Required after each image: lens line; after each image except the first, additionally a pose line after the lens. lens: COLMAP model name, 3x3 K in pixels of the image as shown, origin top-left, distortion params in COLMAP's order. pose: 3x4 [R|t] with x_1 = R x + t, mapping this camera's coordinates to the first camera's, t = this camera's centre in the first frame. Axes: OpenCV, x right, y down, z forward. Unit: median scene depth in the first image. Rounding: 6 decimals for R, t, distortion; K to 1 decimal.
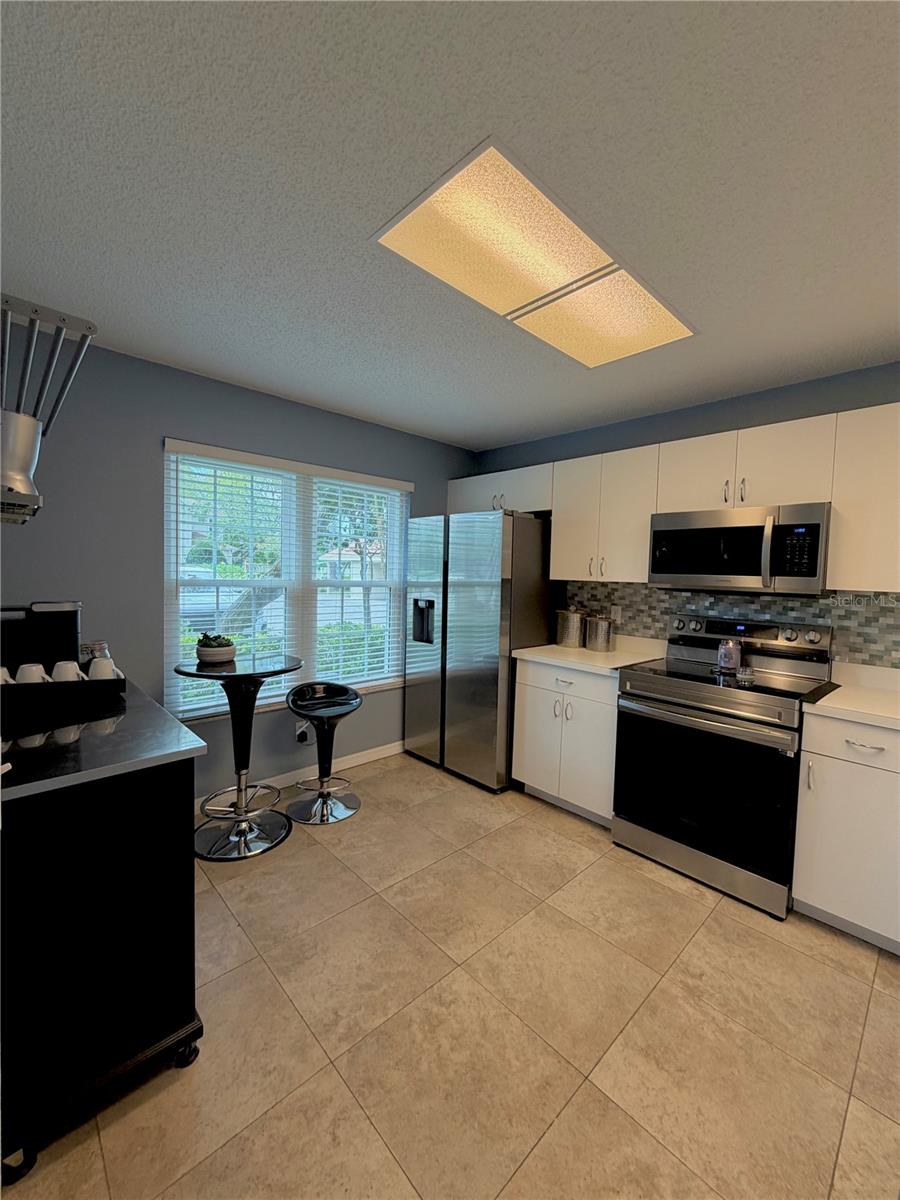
lens RADIAL K [[481.7, 0, 425.2], [0, 481.7, 598.3], [0, 0, 1]] dist [0.003201, 0.000195]
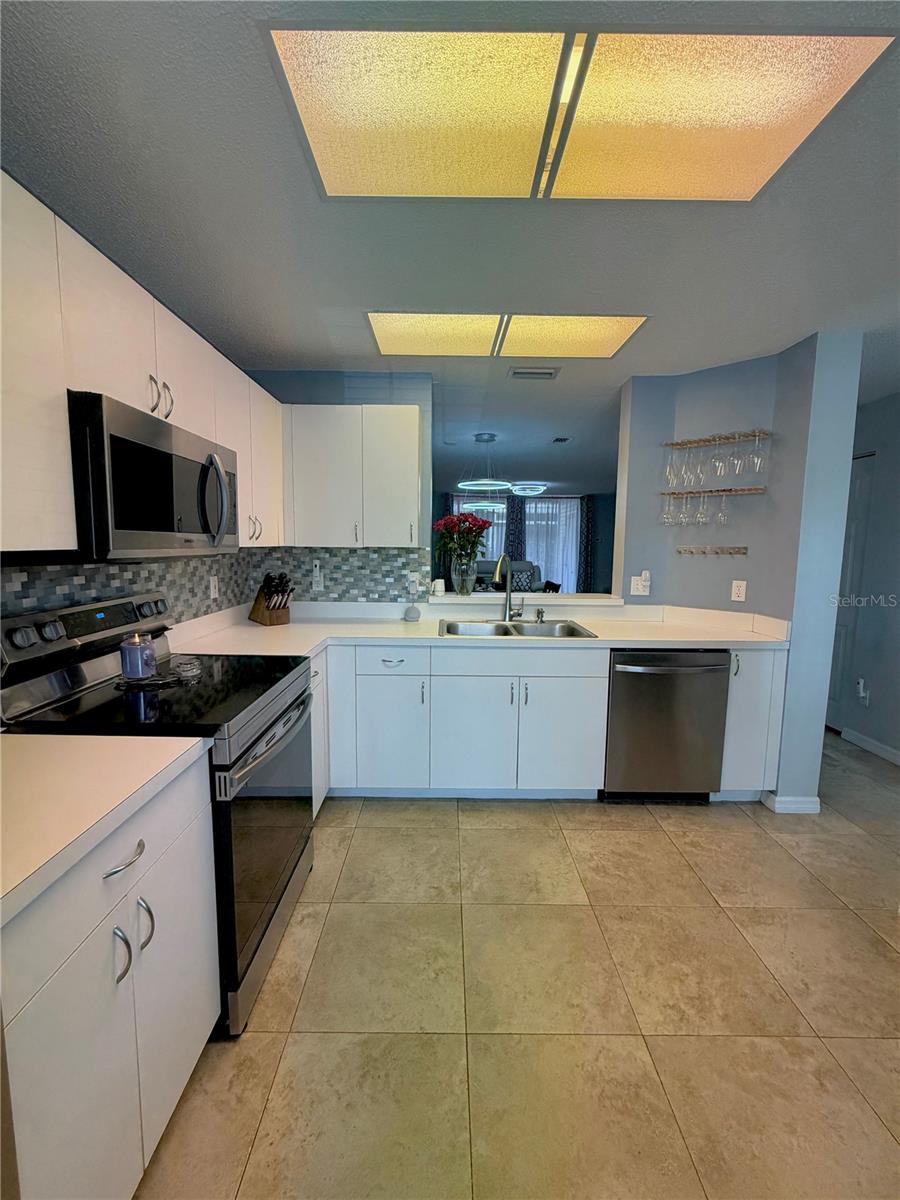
lens RADIAL K [[481.7, 0, 460.2], [0, 481.7, 600.0], [0, 0, 1]] dist [0.003201, 0.000195]
pose [[-0.766462, -0.113752, 0.632136, -0.096566], [0.001039, 0.983971, 0.178325, -0.077333], [-0.642288, 0.137336, -0.754059, 1.328295]]
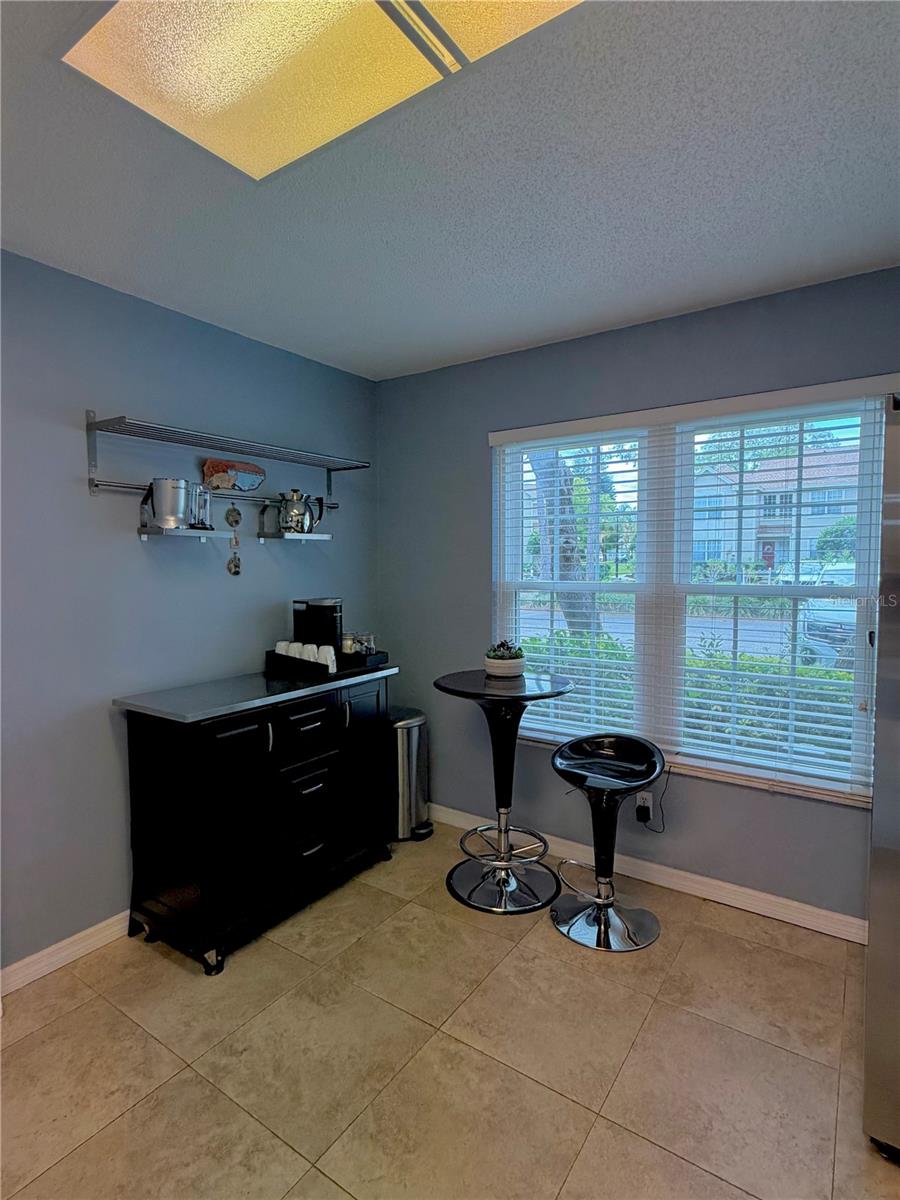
lens RADIAL K [[602.9, 0, 449.1], [0, 602.9, 584.5], [0, 0, 1]] dist [0.006196, 0.000321]
pose [[0.235109, 0.003193, -0.971964, 0.713883], [-0.036019, 0.999336, -0.005430, -0.025916], [0.971301, 0.036285, 0.235068, 0.745846]]
